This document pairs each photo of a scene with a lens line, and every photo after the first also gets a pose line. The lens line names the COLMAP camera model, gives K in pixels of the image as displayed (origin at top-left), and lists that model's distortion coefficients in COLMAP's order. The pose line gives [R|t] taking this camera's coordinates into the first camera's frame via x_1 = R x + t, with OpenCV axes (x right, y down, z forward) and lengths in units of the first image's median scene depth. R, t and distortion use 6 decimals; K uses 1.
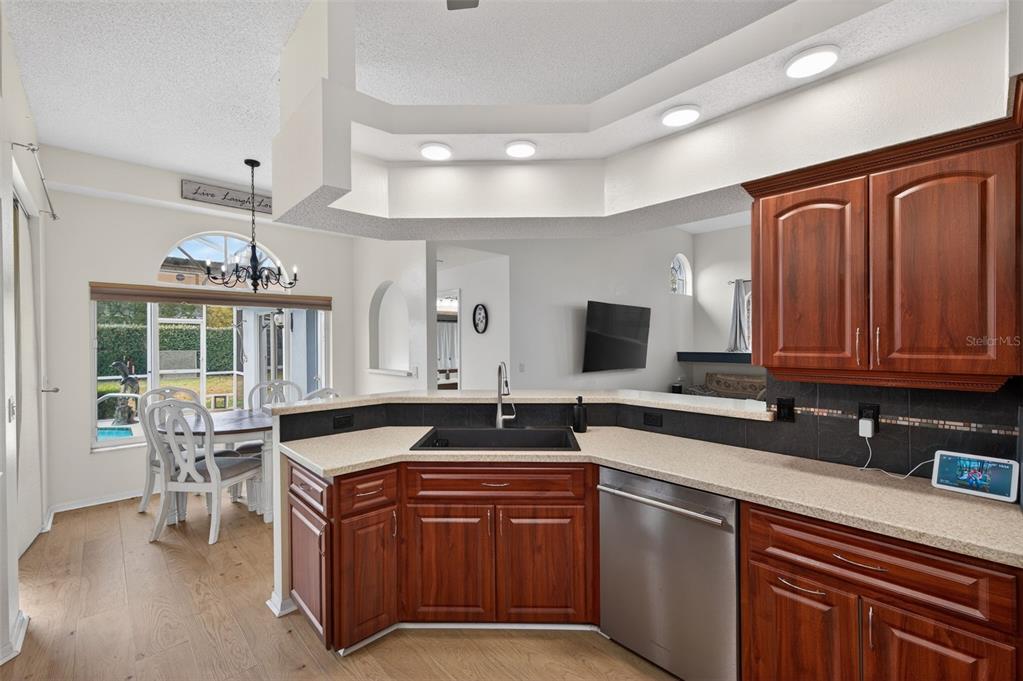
lens RADIAL K [[426.1, 0, 534.5], [0, 426.1, 345.0], [0, 0, 1]] dist [-0.000030, -0.000021]
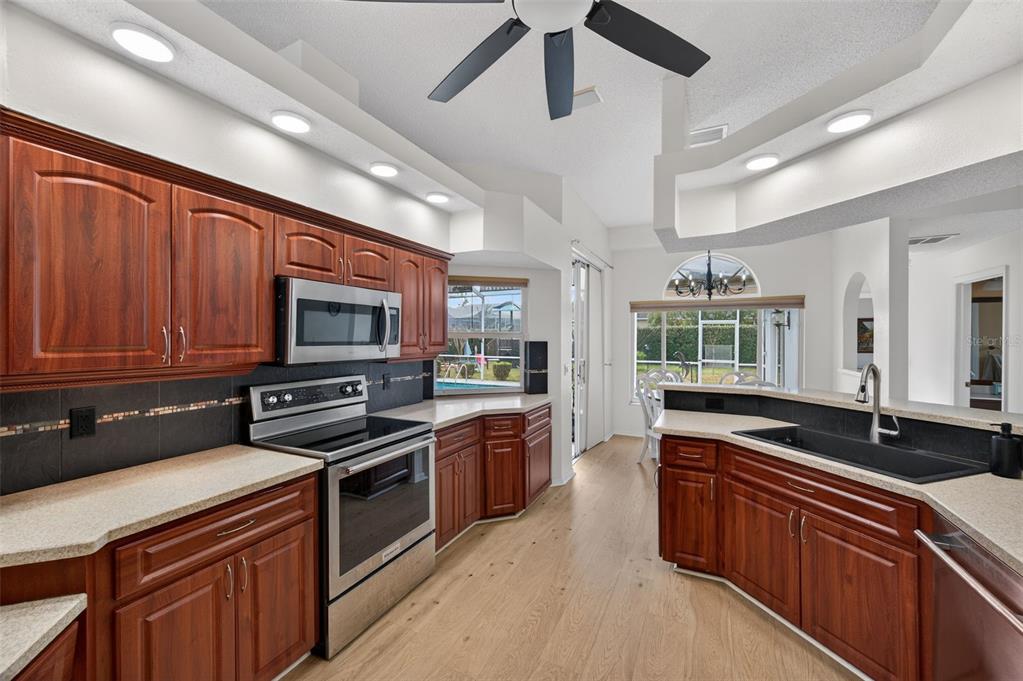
lens RADIAL K [[426.1, 0, 534.5], [0, 426.1, 345.0], [0, 0, 1]] dist [-0.000030, -0.000021]
pose [[0.356344, 0.020716, -0.934125, 0.466720], [-0.013621, 0.999763, 0.016976, -0.003560], [0.934256, 0.006675, 0.356542, 0.068570]]
